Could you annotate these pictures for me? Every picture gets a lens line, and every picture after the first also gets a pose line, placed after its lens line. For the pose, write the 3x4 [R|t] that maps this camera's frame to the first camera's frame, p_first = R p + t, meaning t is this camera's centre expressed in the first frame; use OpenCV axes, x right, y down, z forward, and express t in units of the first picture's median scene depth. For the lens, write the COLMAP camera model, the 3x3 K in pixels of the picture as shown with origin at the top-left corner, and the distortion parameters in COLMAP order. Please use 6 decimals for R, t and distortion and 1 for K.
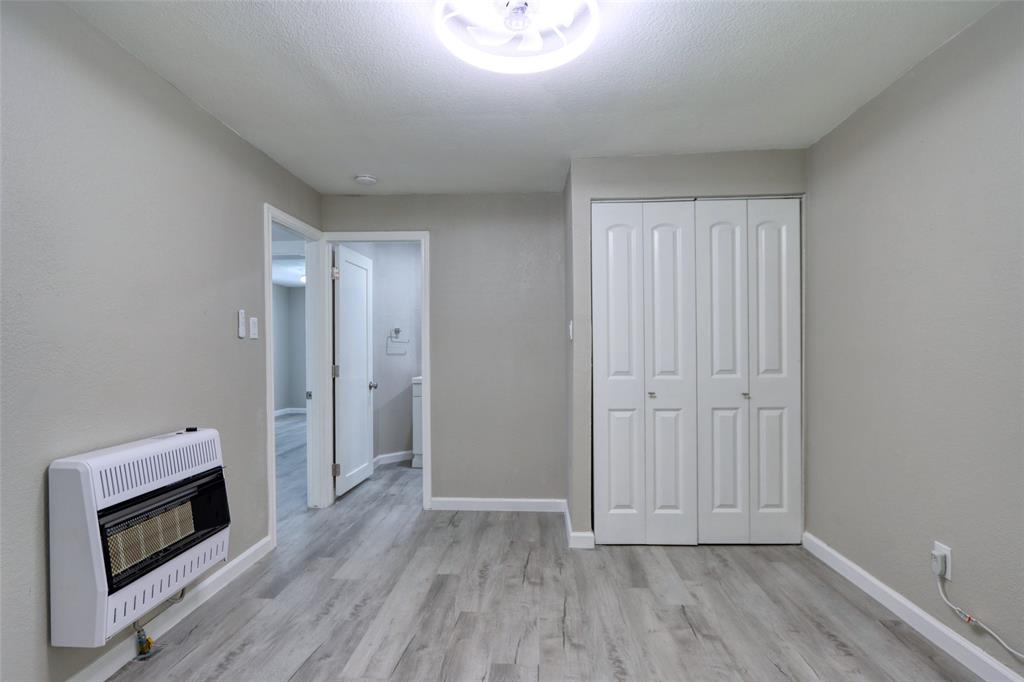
lens RADIAL K [[491.8, 0, 511.5], [0, 491.8, 346.3], [0, 0, 1]] dist [-0.036220, -0.000071]
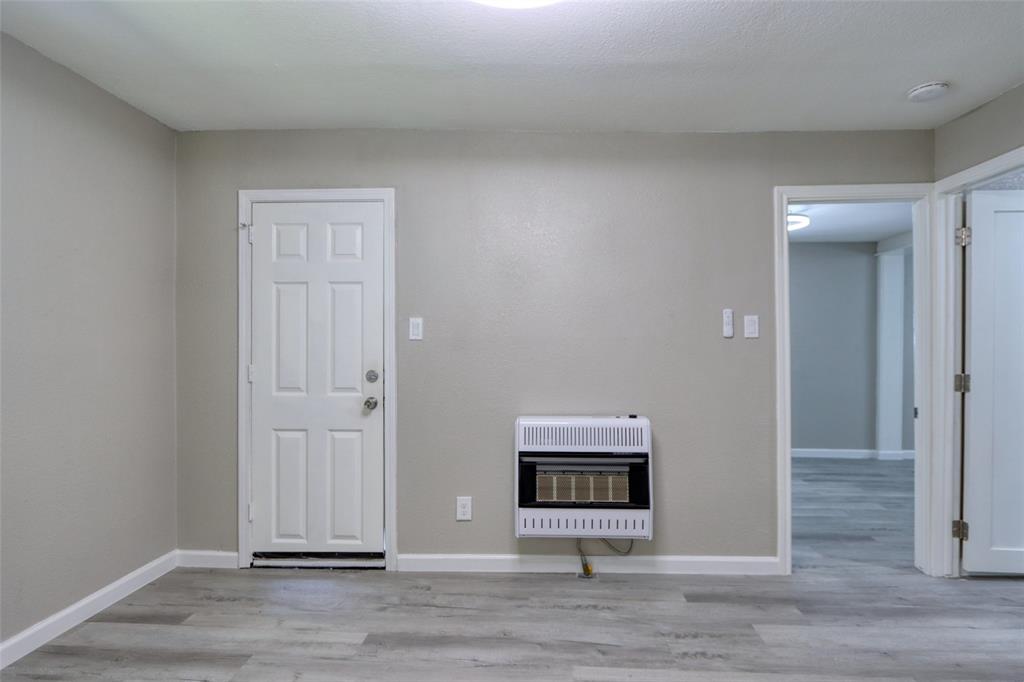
lens RADIAL K [[510.6, 0, 514.6], [0, 510.6, 347.5], [0, 0, 1]] dist [-0.014709, 0.000925]
pose [[0.014534, 0.011287, -0.999831, 0.497584], [0.002797, 0.999932, 0.011328, -0.010640], [0.999890, -0.002962, 0.014502, 0.584985]]
